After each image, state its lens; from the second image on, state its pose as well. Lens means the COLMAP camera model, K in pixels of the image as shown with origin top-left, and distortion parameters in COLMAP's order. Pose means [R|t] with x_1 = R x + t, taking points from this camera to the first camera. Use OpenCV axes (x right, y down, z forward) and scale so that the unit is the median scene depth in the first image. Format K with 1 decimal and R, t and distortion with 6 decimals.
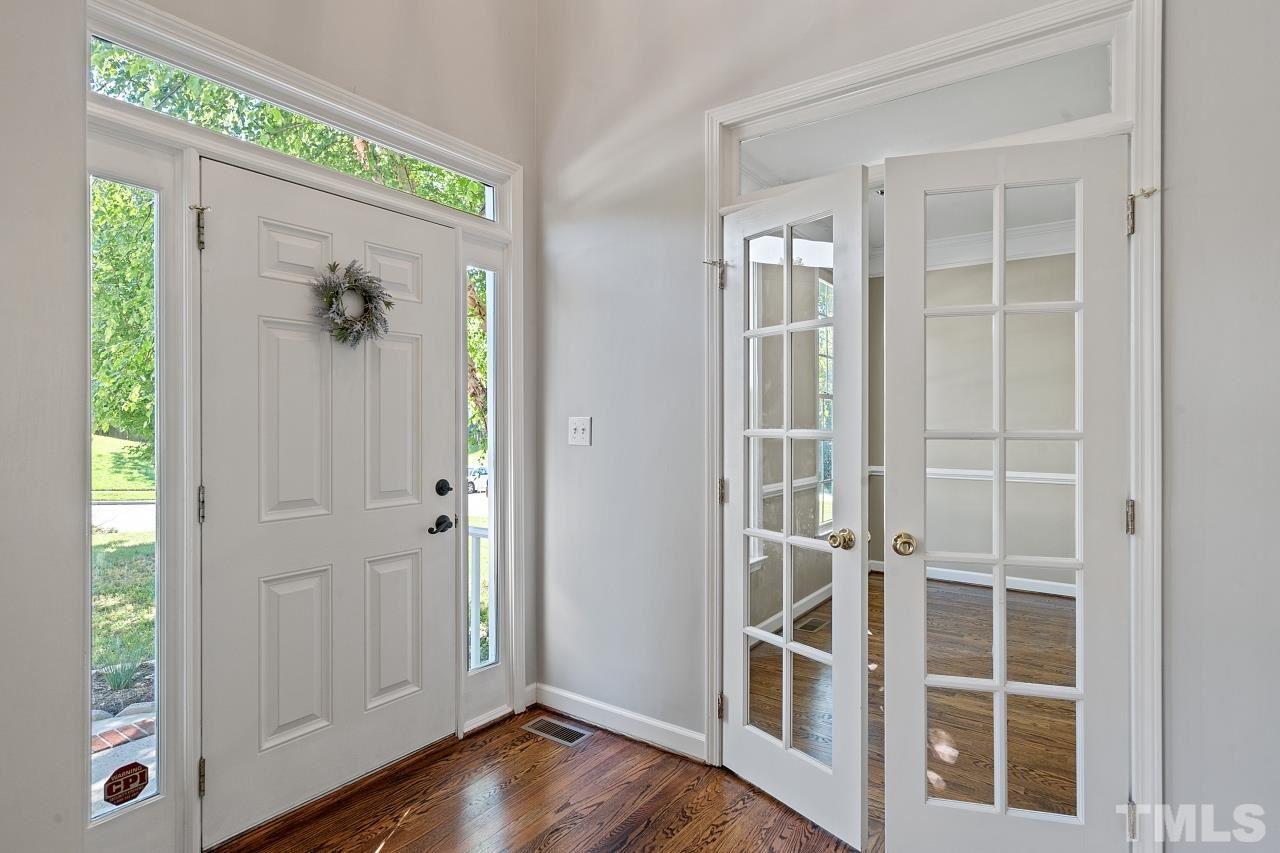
lens RADIAL K [[669.3, 0, 634.9], [0, 669.3, 423.0], [0, 0, 1]] dist [-0.000990, 0.000021]
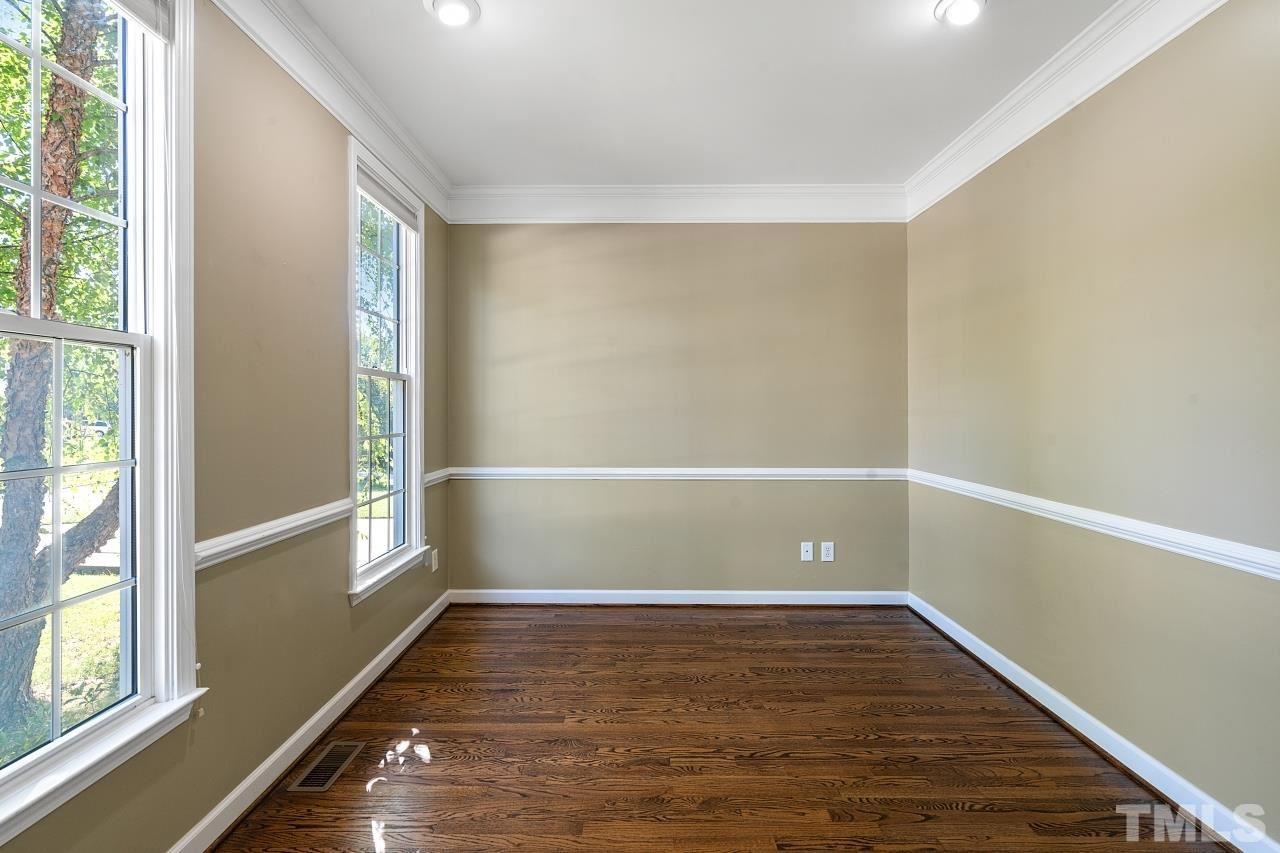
lens RADIAL K [[587.3, 0, 638.5], [0, 587.3, 421.0], [0, 0, 1]] dist [-0.005880, 0.004573]
pose [[0.821293, -0.005778, 0.570477, 0.203728], [-0.000071, 0.999948, 0.010229, 0.001209], [-0.570507, -0.008442, 0.821250, 0.447603]]
